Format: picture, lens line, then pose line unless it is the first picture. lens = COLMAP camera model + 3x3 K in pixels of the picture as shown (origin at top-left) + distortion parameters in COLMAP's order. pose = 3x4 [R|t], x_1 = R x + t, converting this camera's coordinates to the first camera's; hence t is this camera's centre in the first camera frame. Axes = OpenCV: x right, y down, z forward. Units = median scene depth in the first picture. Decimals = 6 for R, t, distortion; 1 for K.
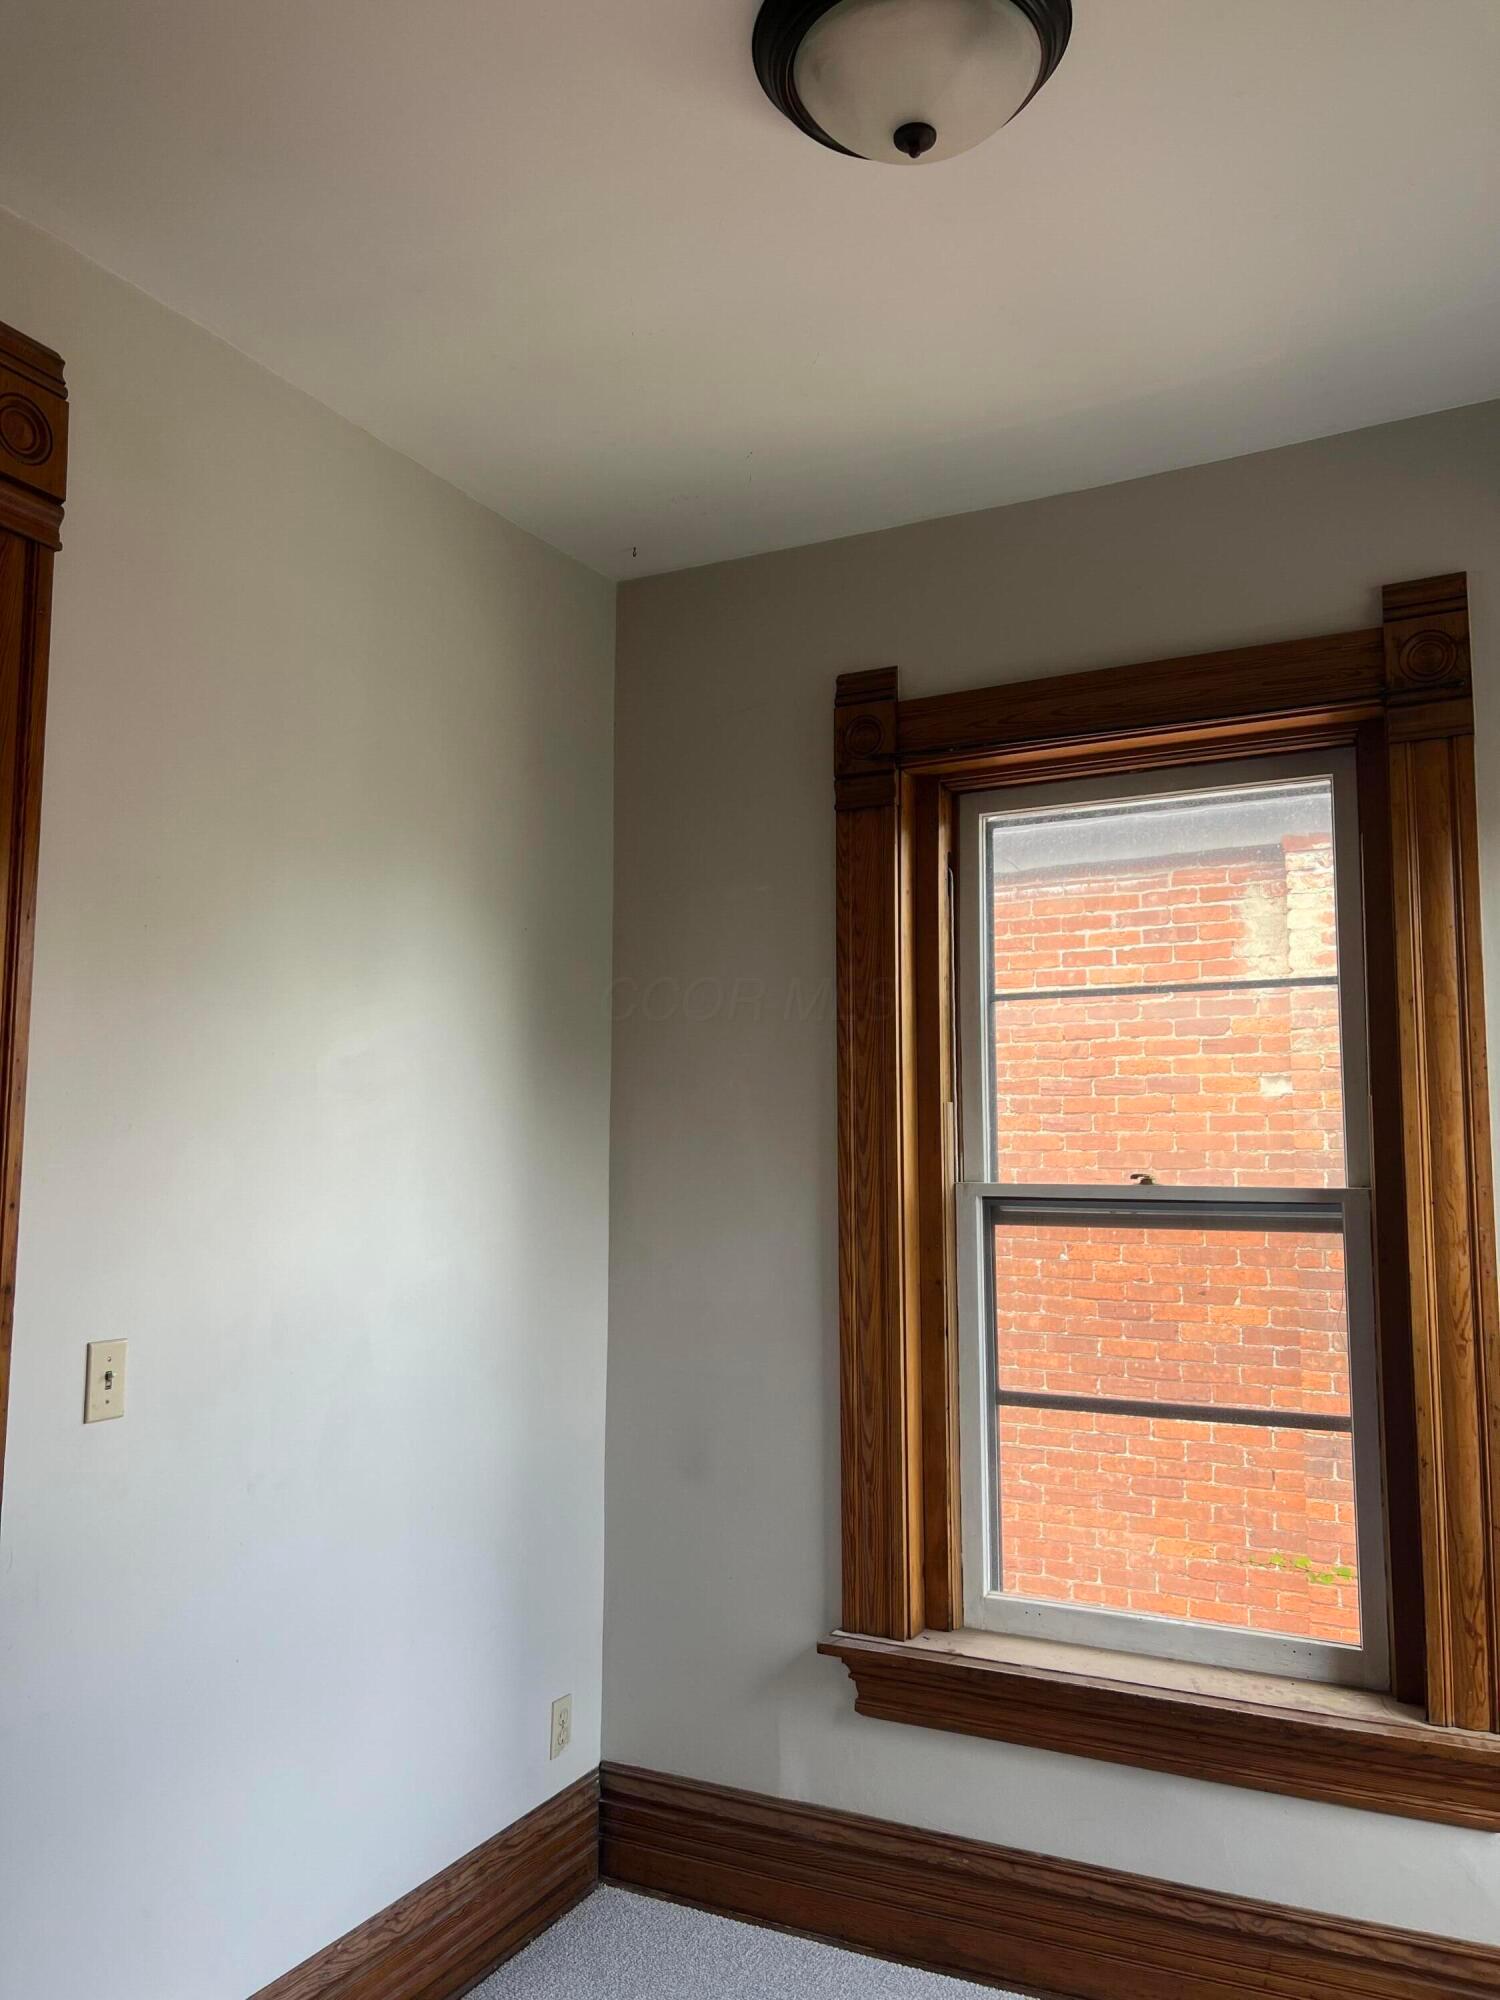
lens RADIAL K [[1514.5, 0, 760.6], [0, 1514.5, 1010.5], [0, 0, 1]] dist [0.073602, -0.082773]
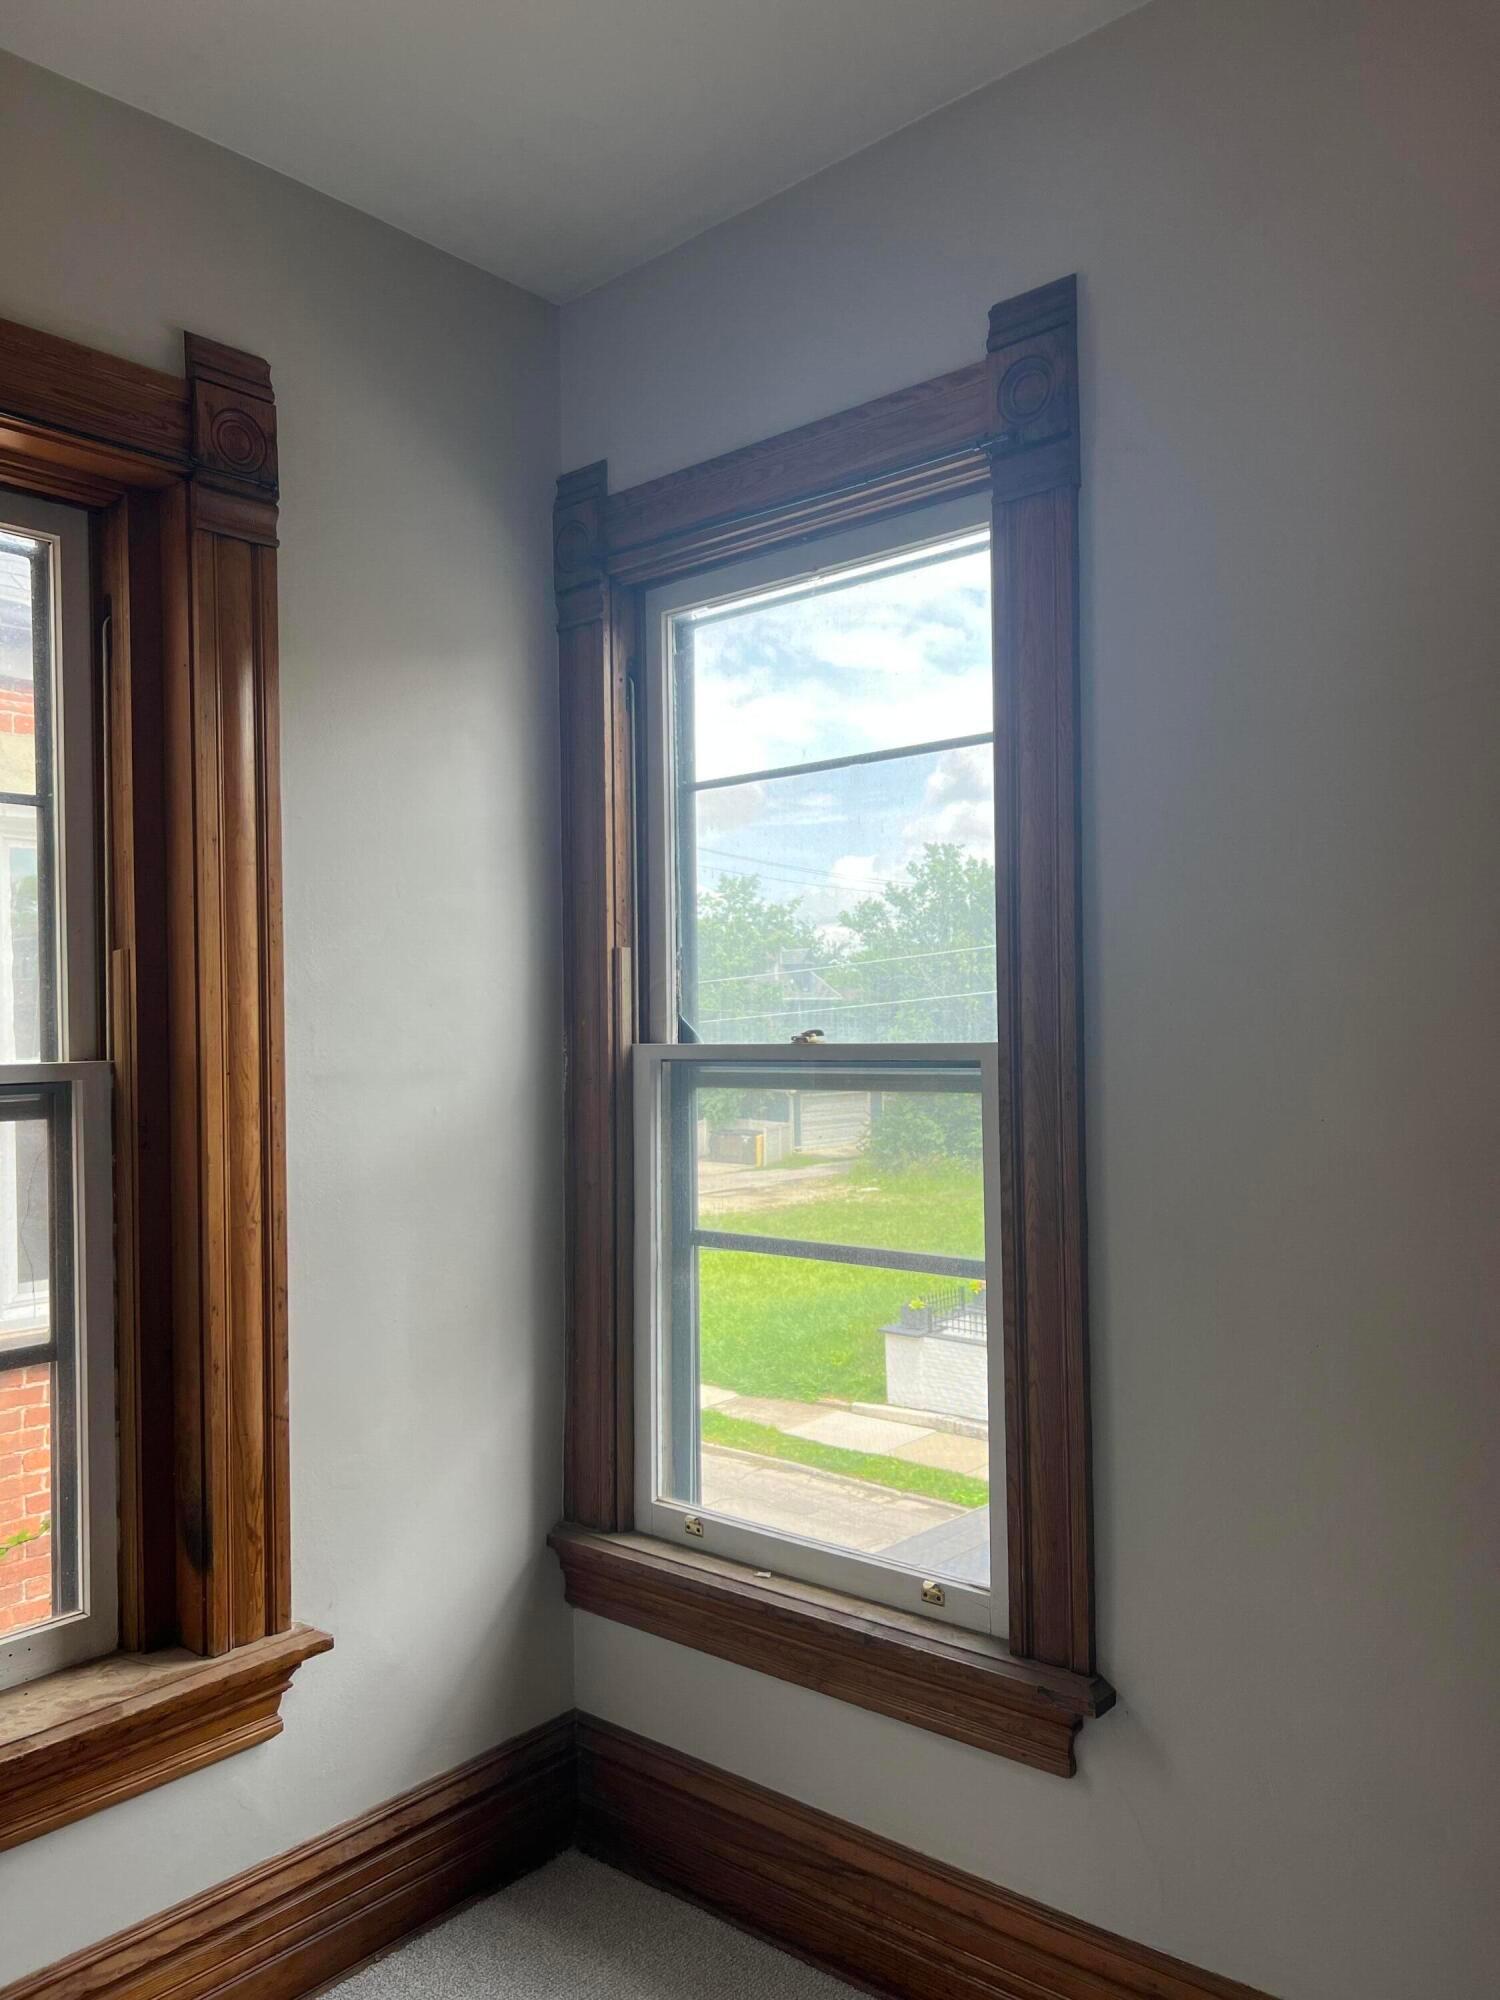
lens RADIAL K [[1514.5, 0, 760.6], [0, 1514.5, 1010.5], [0, 0, 1]] dist [0.073602, -0.082773]
pose [[0.234791, 0.001187, 0.972045, -0.345845], [-0.077741, 0.996819, 0.017561, 0.051195], [-0.968932, -0.079691, 0.234136, 0.508457]]
